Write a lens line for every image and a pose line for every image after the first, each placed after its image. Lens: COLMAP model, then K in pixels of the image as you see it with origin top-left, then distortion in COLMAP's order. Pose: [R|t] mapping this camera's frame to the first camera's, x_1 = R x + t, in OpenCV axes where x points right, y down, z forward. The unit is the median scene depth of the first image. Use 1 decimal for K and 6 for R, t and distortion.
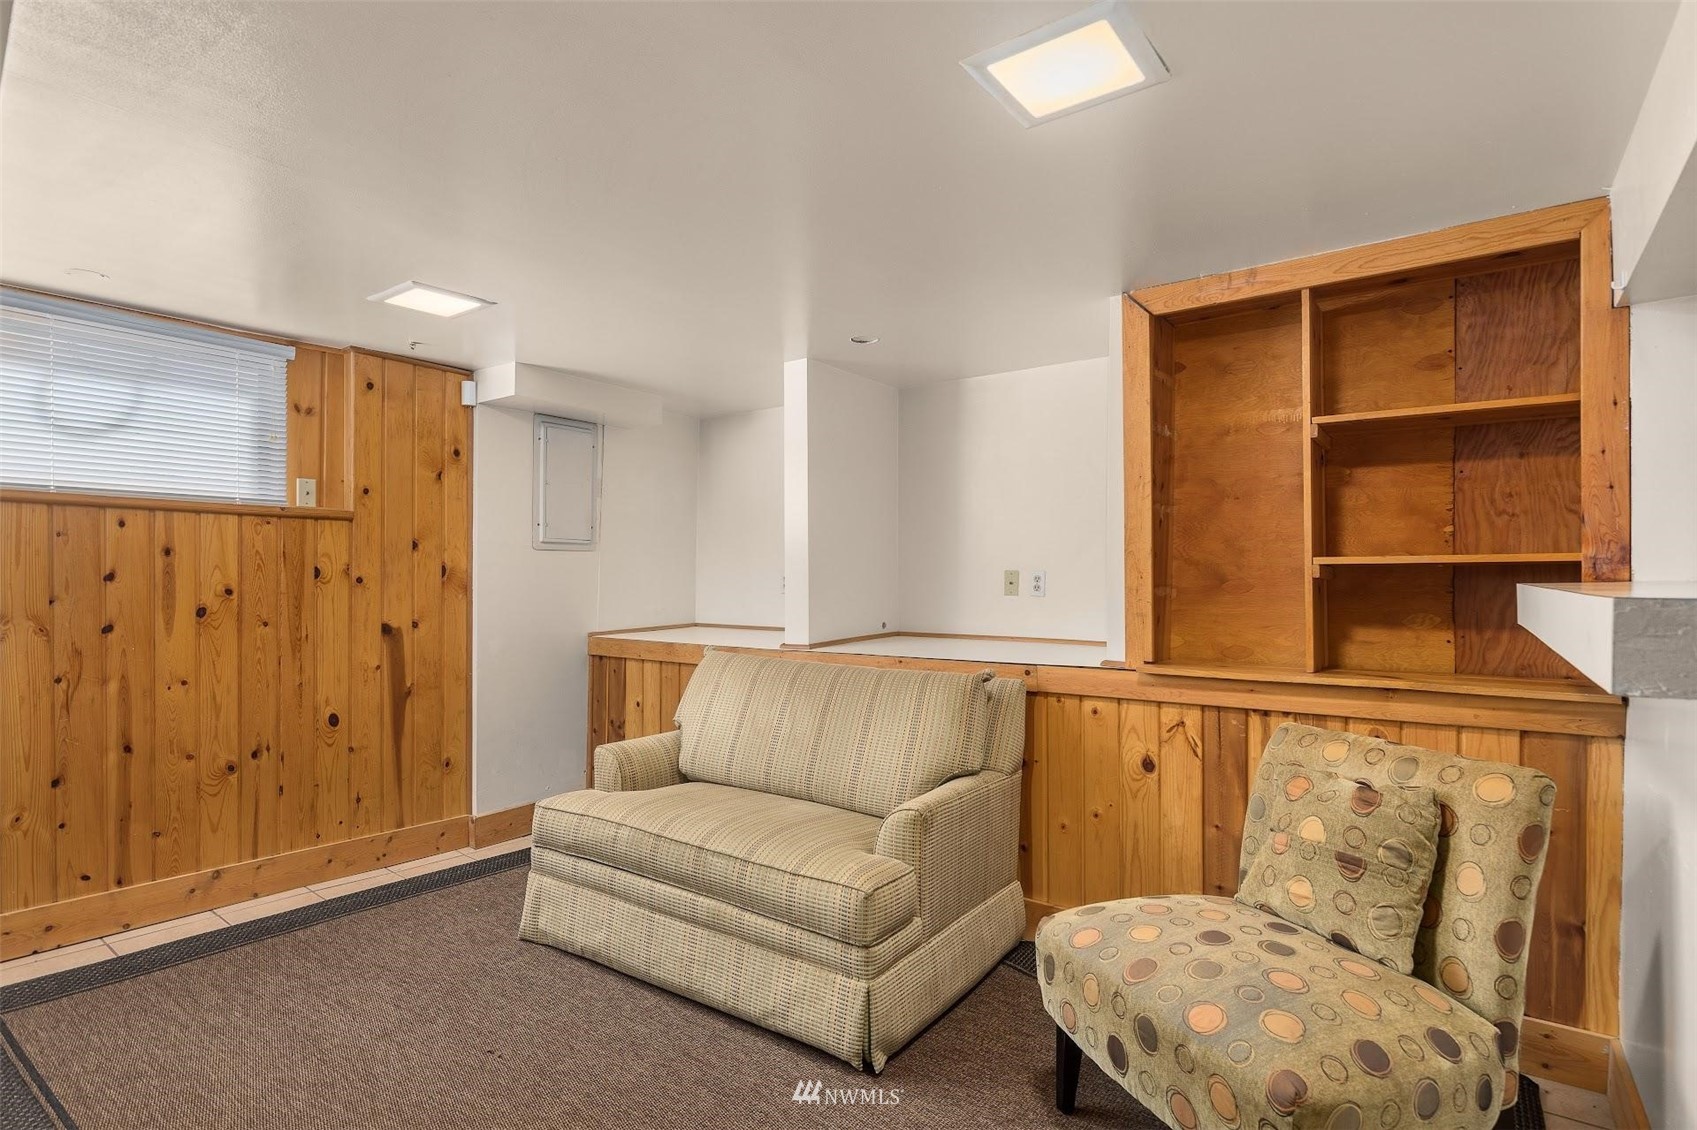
lens RADIAL K [[864.7, 0, 819.7], [0, 864.7, 573.4], [0, 0, 1]] dist [0.002710, 0.001304]
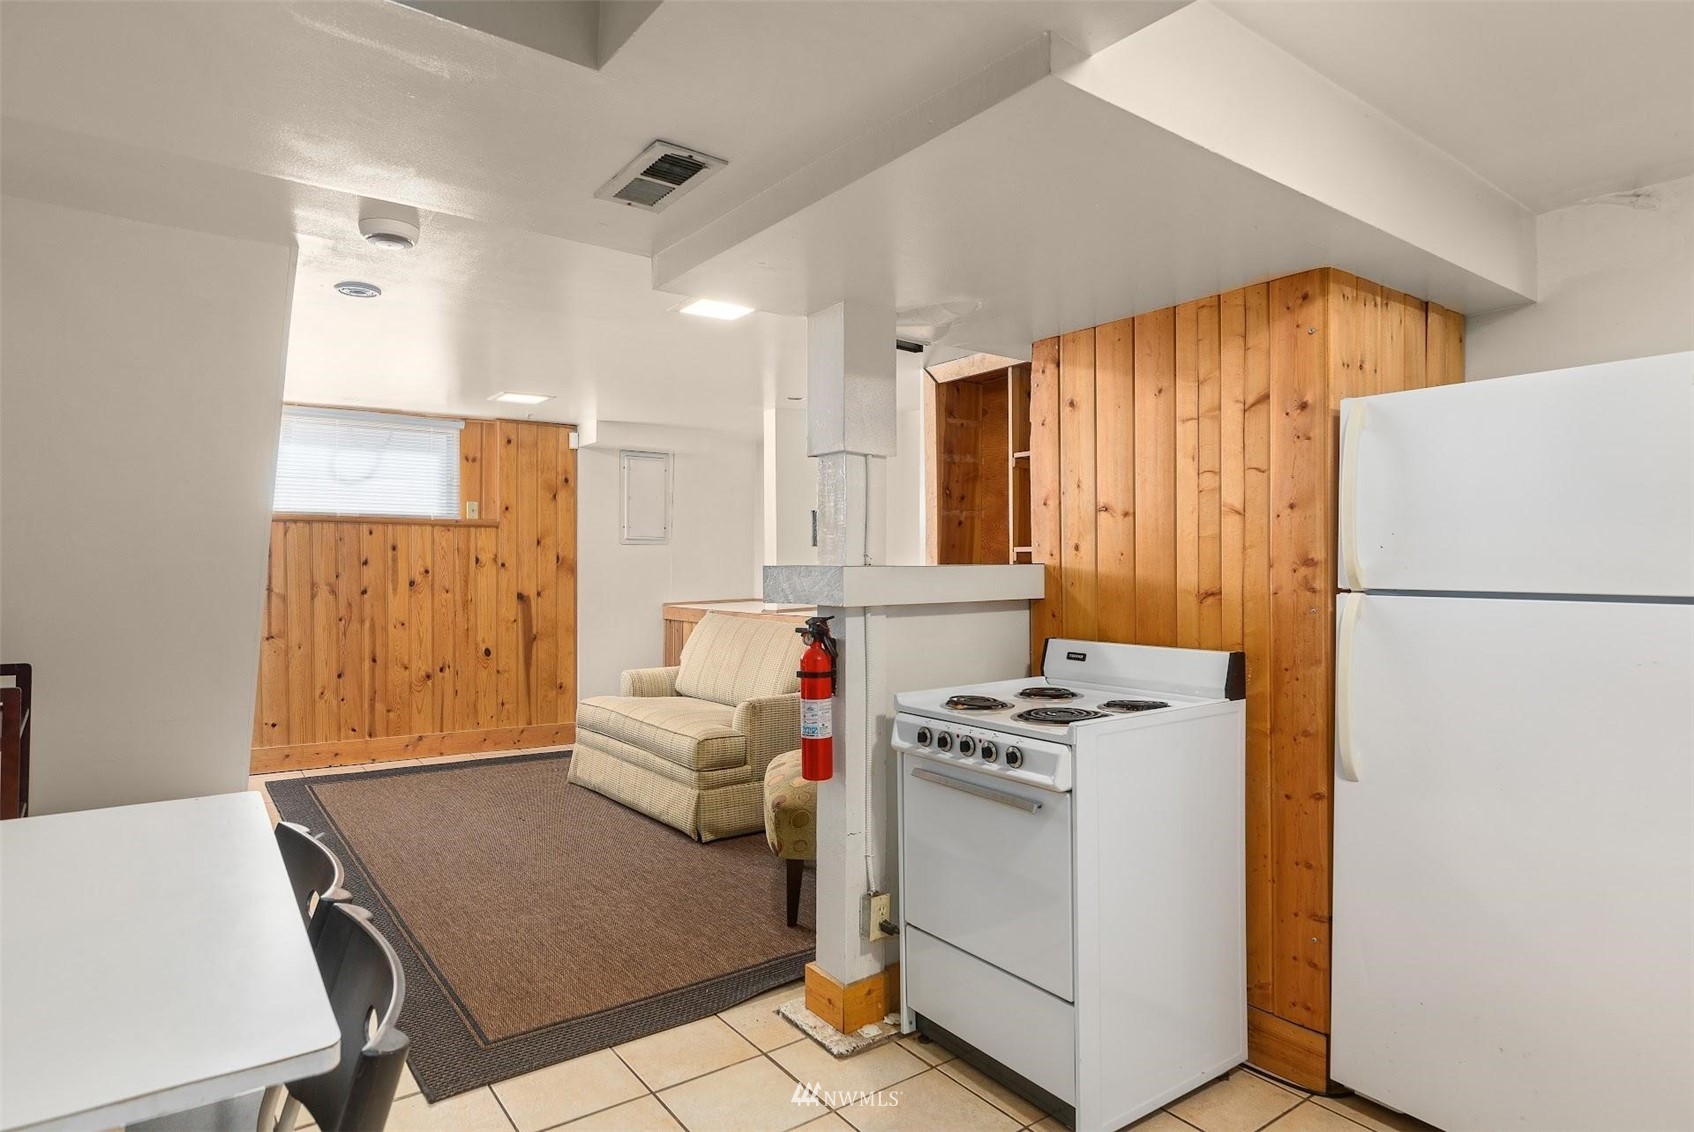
lens RADIAL K [[935.6, 0, 841.5], [0, 935.6, 564.4], [0, 0, 1]] dist [-0.002446, -0.000192]
pose [[0.959034, -0.001783, -0.283284, 0.601122], [0.002007, 0.999998, 0.000500, 0.008200], [0.283283, -0.001048, 0.959036, -0.510436]]
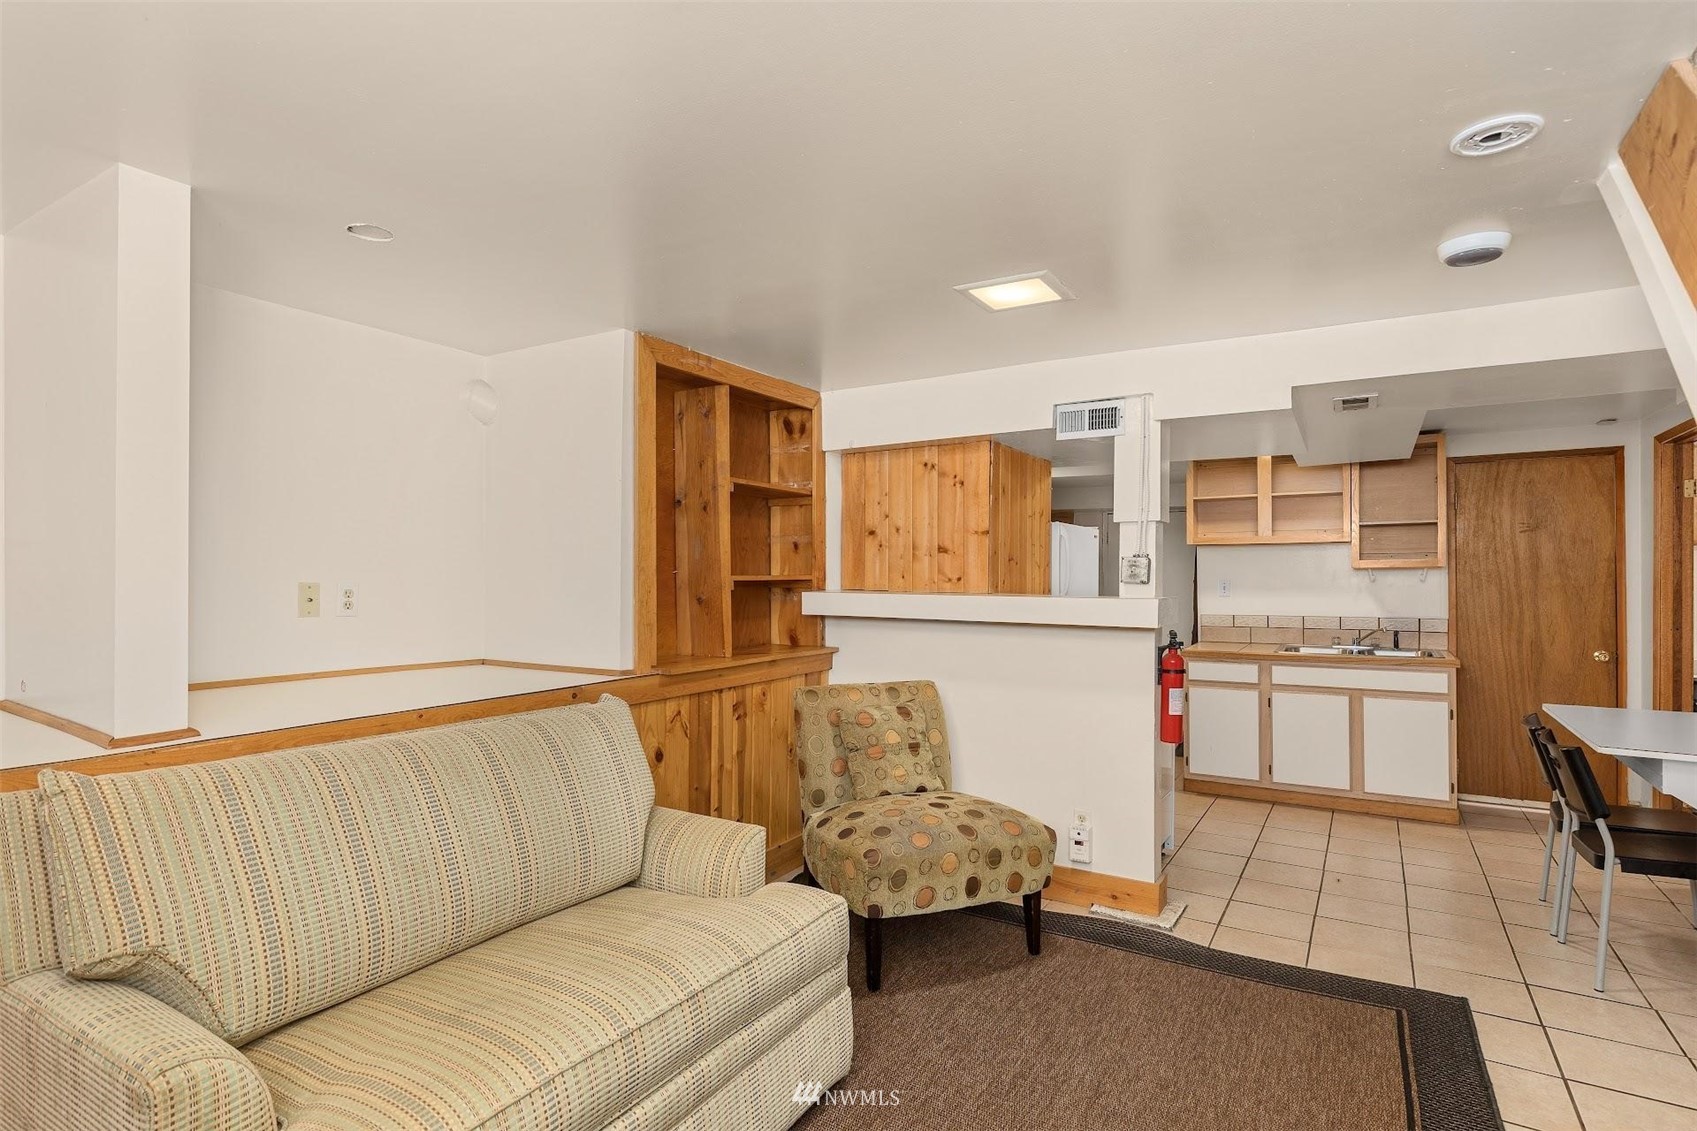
lens RADIAL K [[864.7, 0, 819.7], [0, 864.7, 573.9], [0, 0, 1]] dist [0.002710, 0.001304]
pose [[-0.092509, 0.000872, 0.995711, -0.674030], [-0.007363, 0.999972, -0.001559, -0.016214], [-0.995685, -0.007475, -0.092500, 0.775315]]
